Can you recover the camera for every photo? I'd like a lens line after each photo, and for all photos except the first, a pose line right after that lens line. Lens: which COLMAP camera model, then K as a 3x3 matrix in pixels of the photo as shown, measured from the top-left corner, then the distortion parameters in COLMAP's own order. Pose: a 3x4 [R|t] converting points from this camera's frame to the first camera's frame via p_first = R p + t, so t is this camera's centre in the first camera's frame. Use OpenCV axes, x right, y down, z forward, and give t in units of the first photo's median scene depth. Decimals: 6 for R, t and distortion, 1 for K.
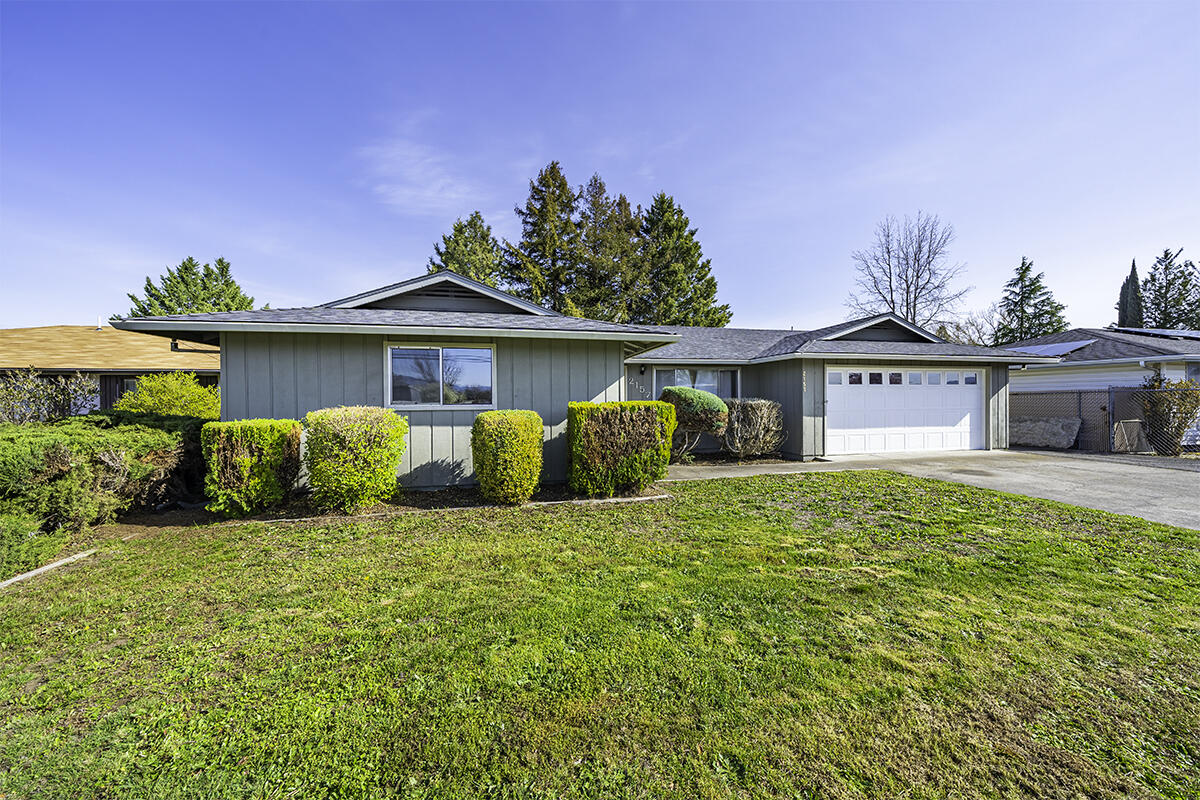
lens RADIAL K [[405.2, 0, 600.0], [0, 405.2, 400.0], [0, 0, 1]] dist [0.000472, -0.000003]
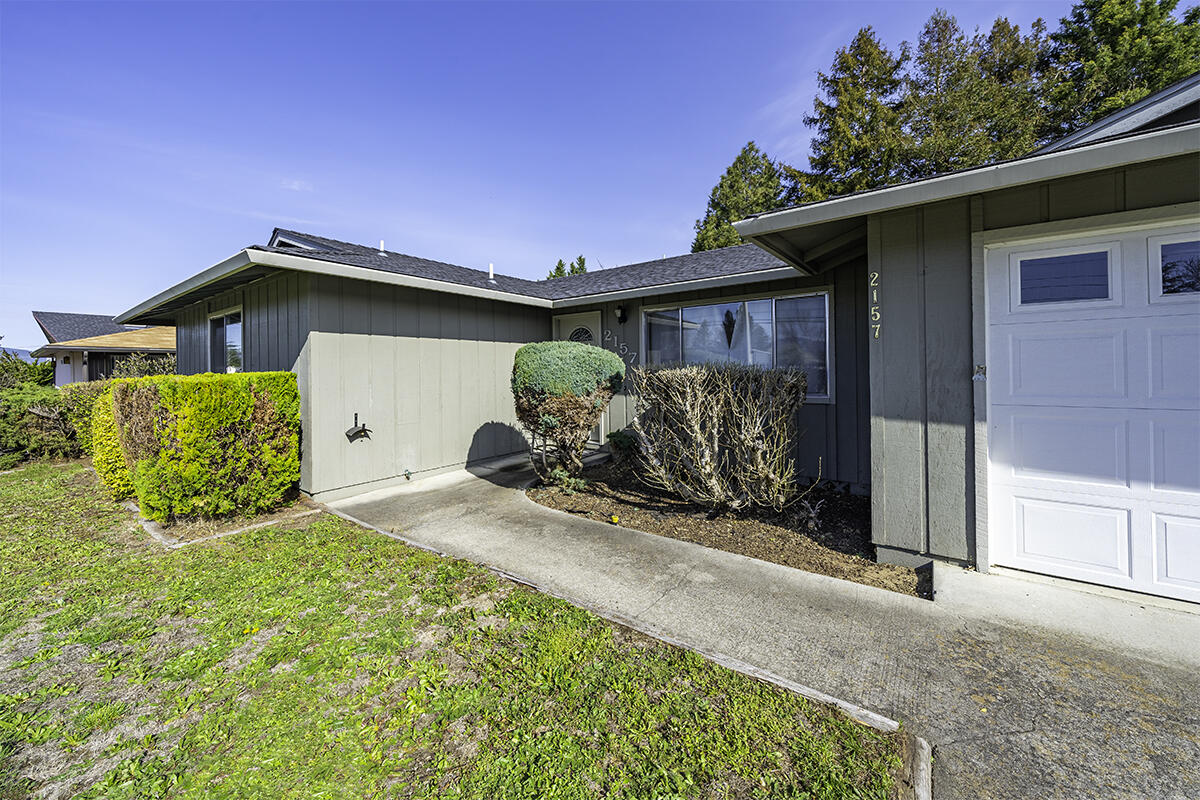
lens RADIAL K [[432.3, 0, 597.1], [0, 432.3, 370.3], [0, 0, 1]] dist [-0.001183, -0.000267]
pose [[0.679713, -0.002552, -0.733474, 0.469545], [0.013769, 0.999862, 0.009281, -0.001583], [0.733349, -0.016407, 0.679654, 0.480491]]
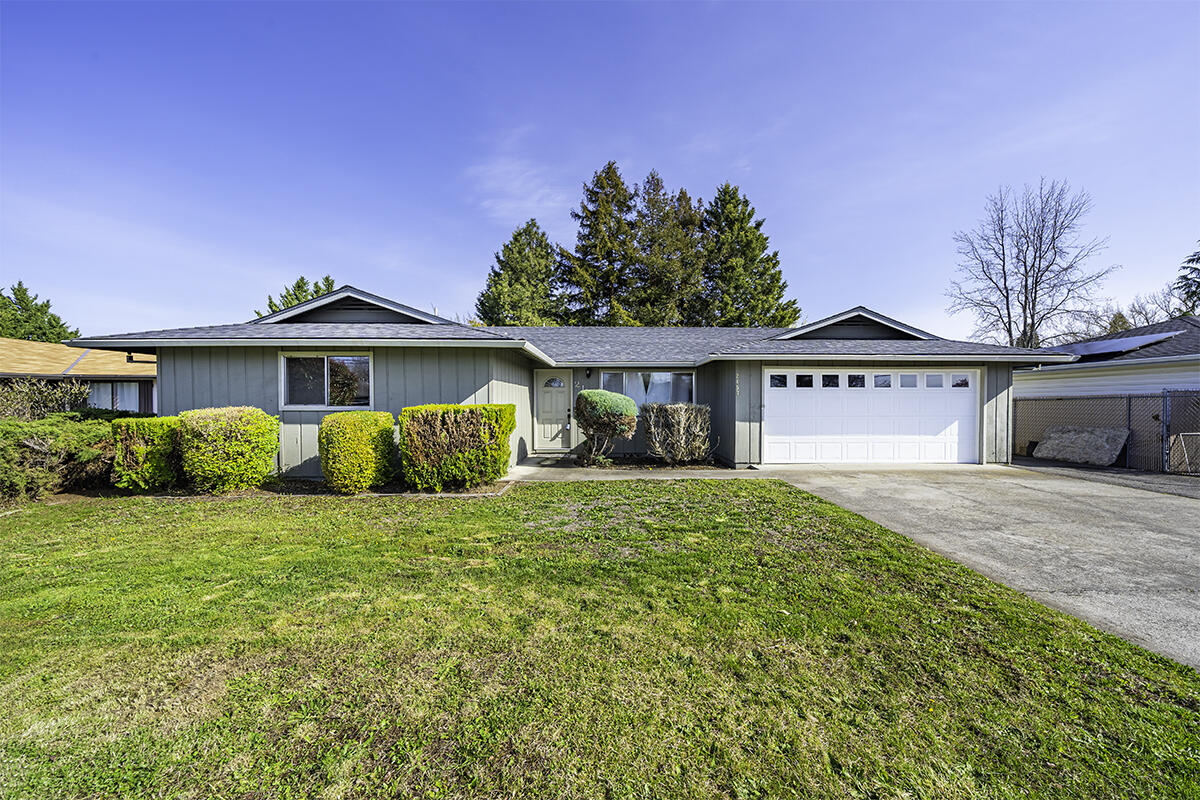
lens RADIAL K [[414.9, 0, 613.5], [0, 414.9, 407.6], [0, 0, 1]] dist [-0.000041, -0.000052]
pose [[0.983323, 0.008246, -0.181682, 0.309020], [-0.006160, 0.999909, 0.012040, -0.001386], [0.181764, -0.010720, 0.983284, -0.002015]]
